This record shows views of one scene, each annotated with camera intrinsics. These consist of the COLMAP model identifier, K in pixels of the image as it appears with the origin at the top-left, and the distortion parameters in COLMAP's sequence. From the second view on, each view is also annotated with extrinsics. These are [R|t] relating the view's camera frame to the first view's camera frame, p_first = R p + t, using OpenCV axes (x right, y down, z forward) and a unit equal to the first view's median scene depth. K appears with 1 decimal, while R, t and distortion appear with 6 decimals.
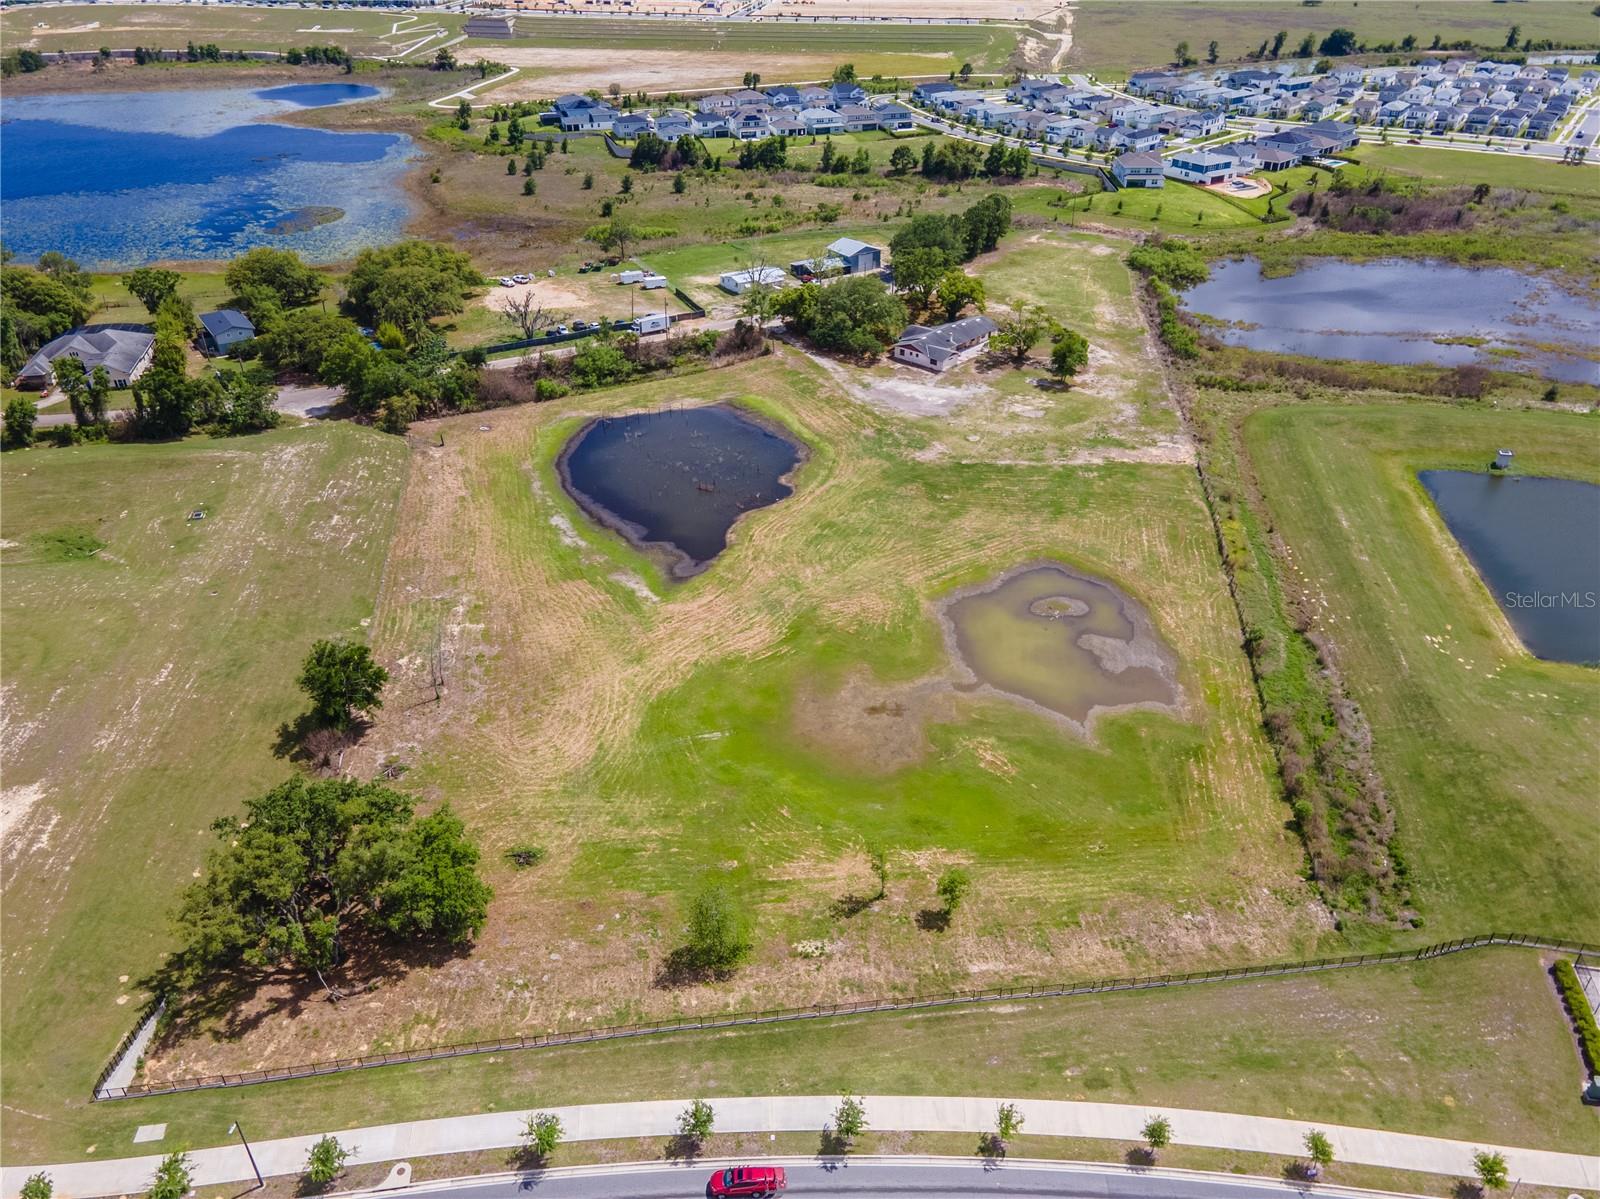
lens RADIAL K [[1166.2, 0, 793.5], [0, 1166.2, 596.4], [0, 0, 1]] dist [0.020616, 0.049019]
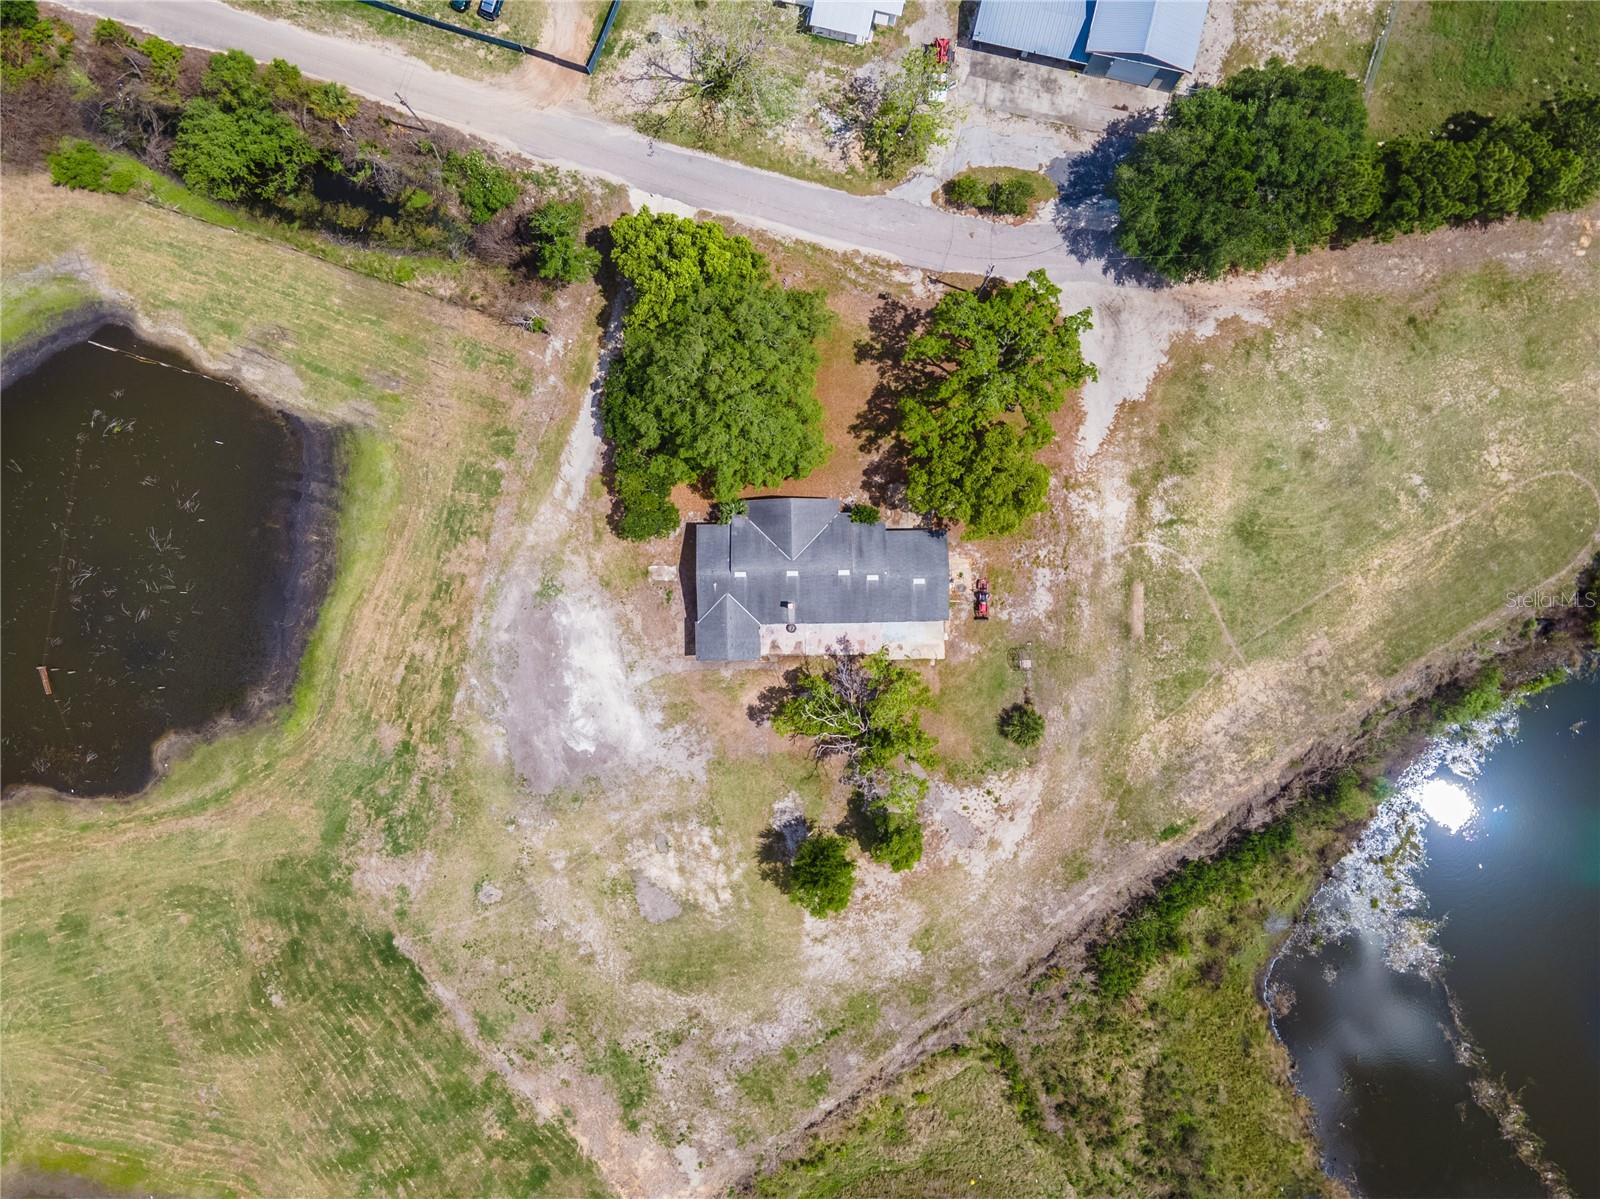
lens RADIAL K [[1166.2, 0, 793.5], [0, 1166.2, 596.4], [0, 0, 1]] dist [0.020616, 0.049019]
pose [[0.697506, 0.716579, -0.000332, 0.137379], [-0.376417, 0.366792, 0.850749, -0.649472], [0.609751, -0.593278, 0.525572, 0.781019]]
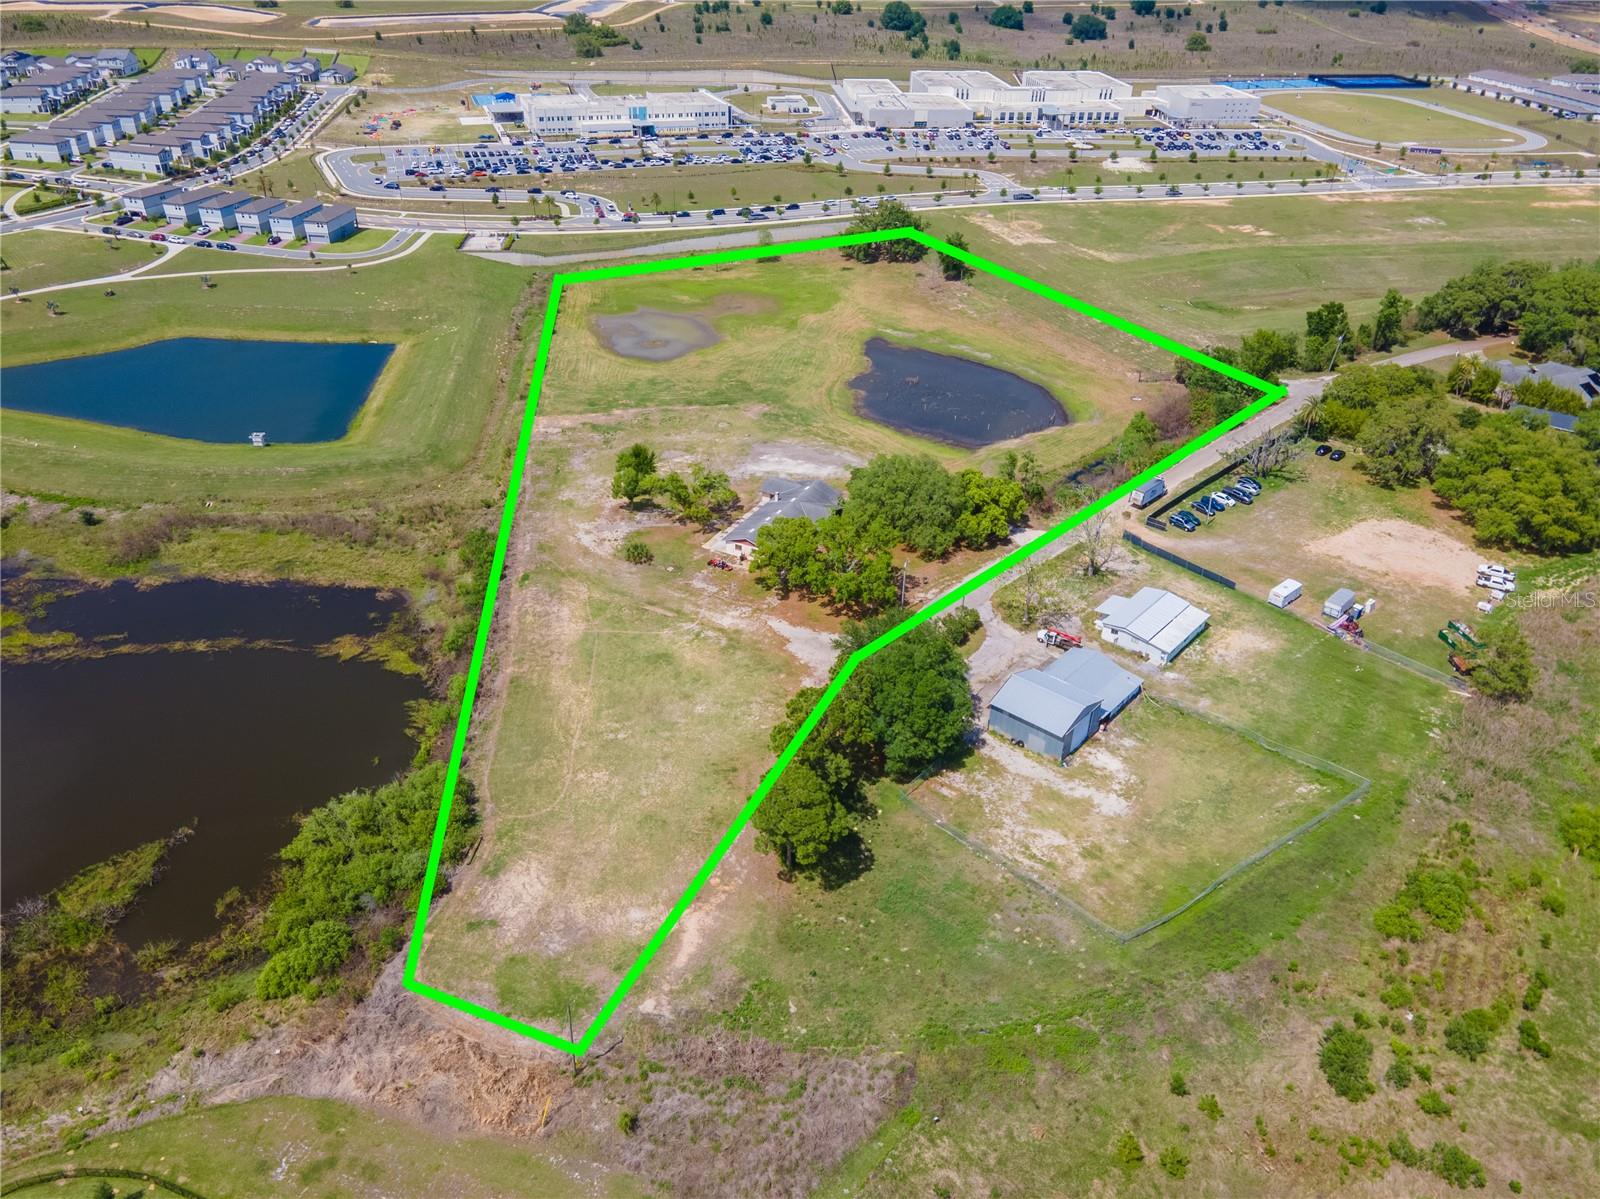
lens RADIAL K [[1166.2, 0, 793.5], [0, 1166.2, 596.4], [0, 0, 1]] dist [0.020616, 0.049019]
pose [[-0.961496, 0.132688, -0.240664, 0.339227], [-0.152924, 0.469296, 0.869699, -0.927002], [0.228341, 0.873015, -0.430935, 1.462146]]
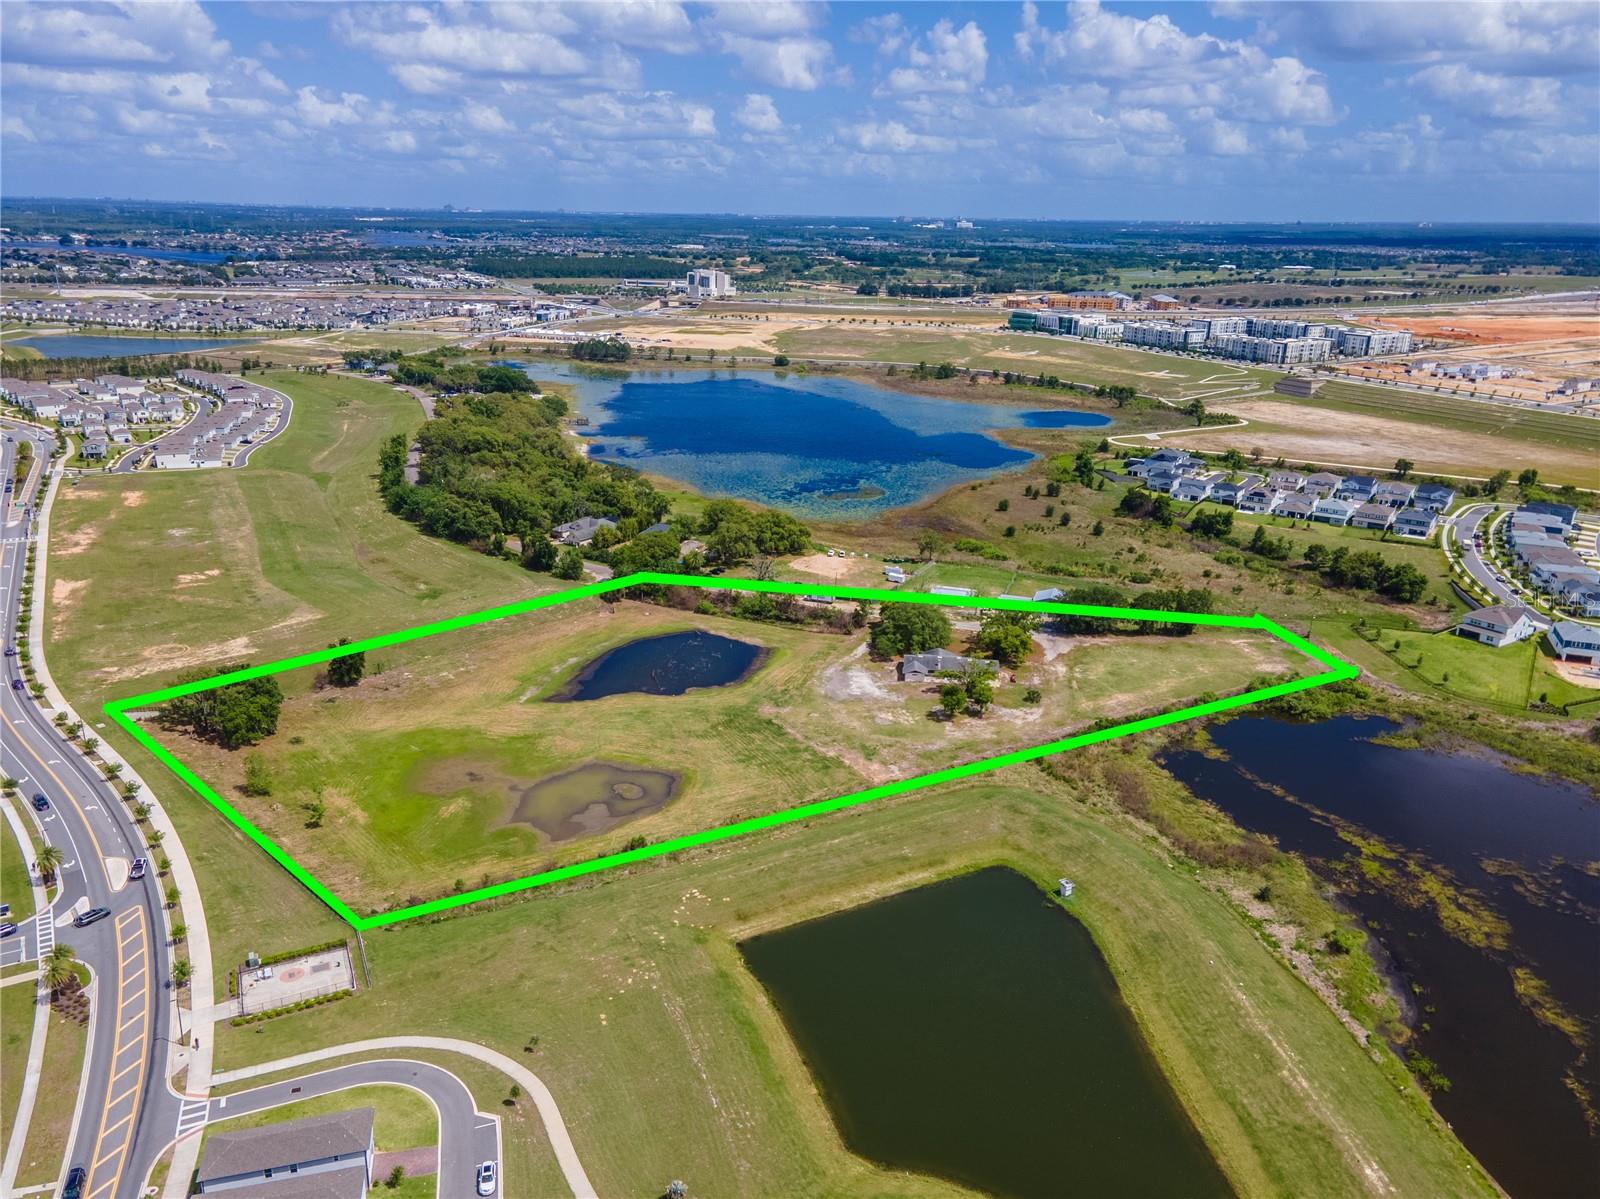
lens RADIAL K [[1166.2, 0, 793.5], [0, 1166.2, 596.4], [0, 0, 1]] dist [0.020616, 0.049019]
pose [[0.616156, 0.263634, -0.742192, 0.994539], [-0.428585, 0.902819, -0.035115, -0.180937], [0.660807, 0.339729, 0.669267, 0.020976]]
